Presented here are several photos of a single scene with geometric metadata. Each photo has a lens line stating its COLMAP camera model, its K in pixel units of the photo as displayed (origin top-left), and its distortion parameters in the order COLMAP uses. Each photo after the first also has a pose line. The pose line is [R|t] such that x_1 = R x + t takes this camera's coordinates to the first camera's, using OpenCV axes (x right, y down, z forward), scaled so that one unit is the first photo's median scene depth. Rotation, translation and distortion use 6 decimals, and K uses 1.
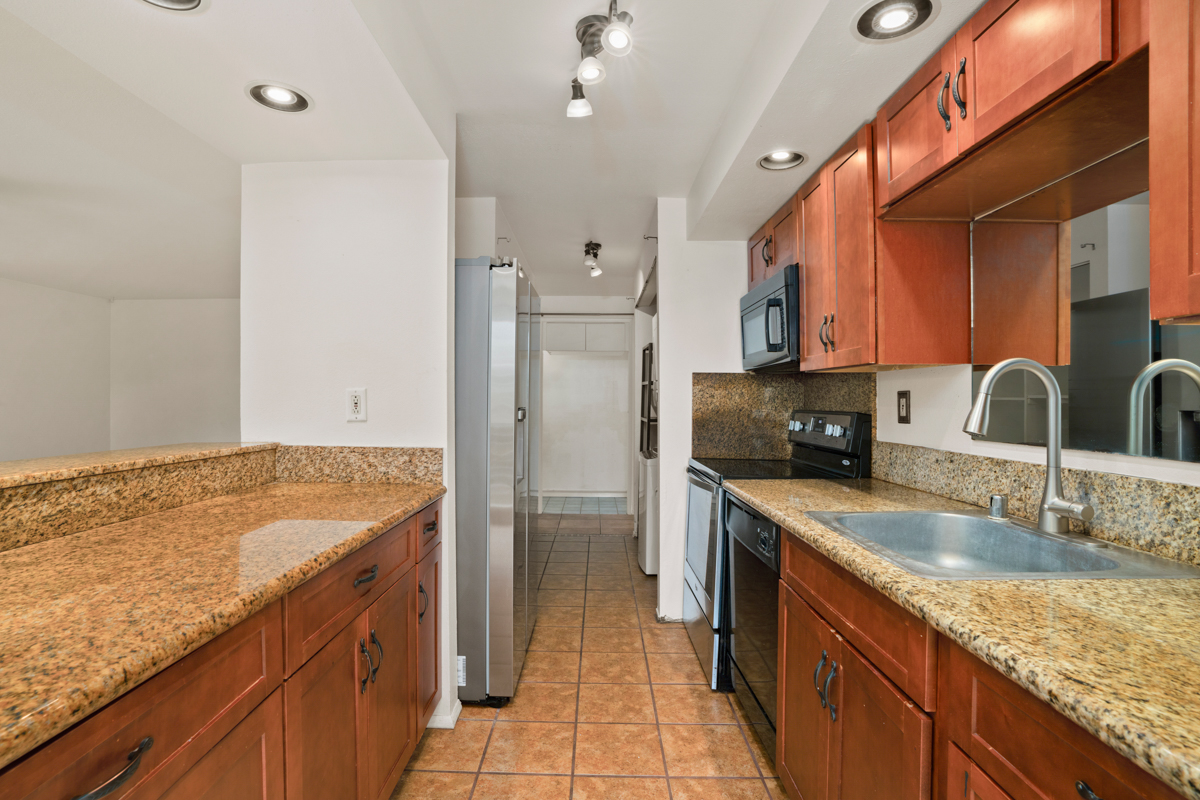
lens RADIAL K [[560.3, 0, 591.4], [0, 560.3, 393.8], [0, 0, 1]] dist [-0.062611, 0.026298]
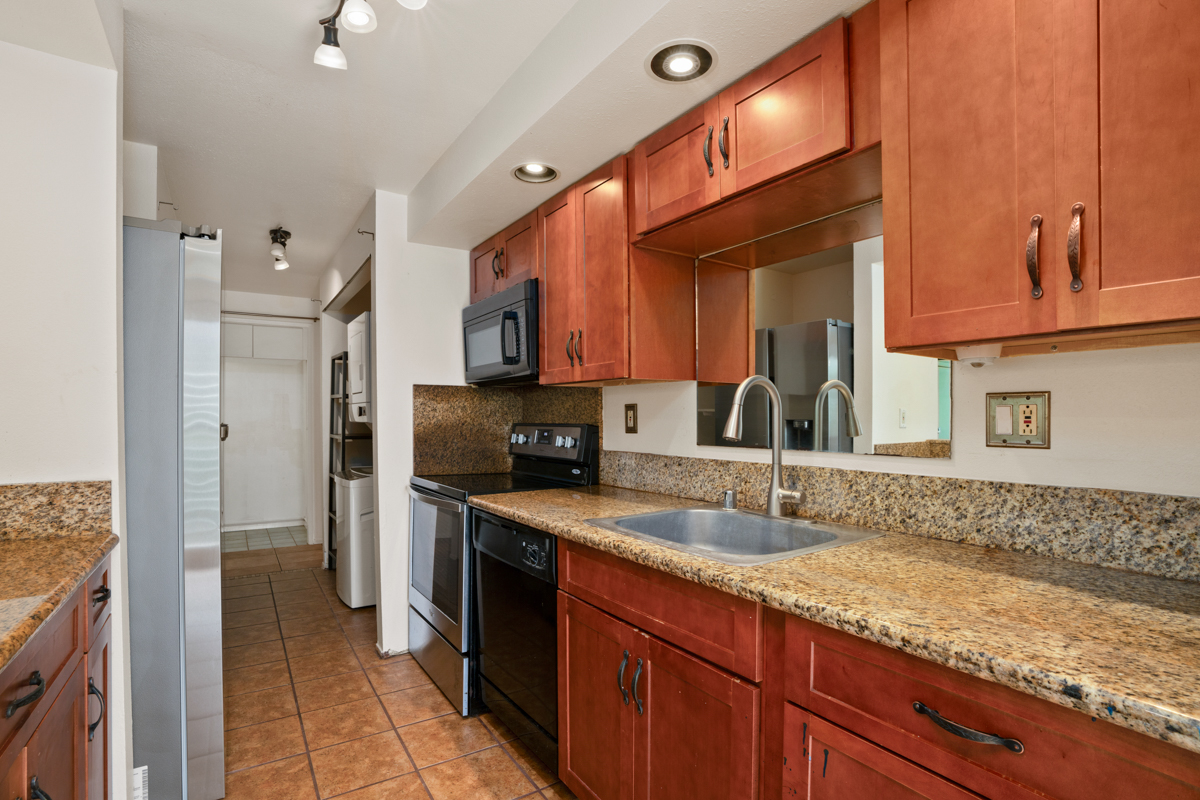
lens RADIAL K [[562.7, 0, 578.3], [0, 562.7, 415.3], [0, 0, 1]] dist [-0.076794, 0.037342]
pose [[0.842583, -0.003886, 0.538552, -0.150115], [-0.001143, 0.999959, 0.009004, 0.008495], [-0.538565, -0.008203, 0.842544, 0.113475]]
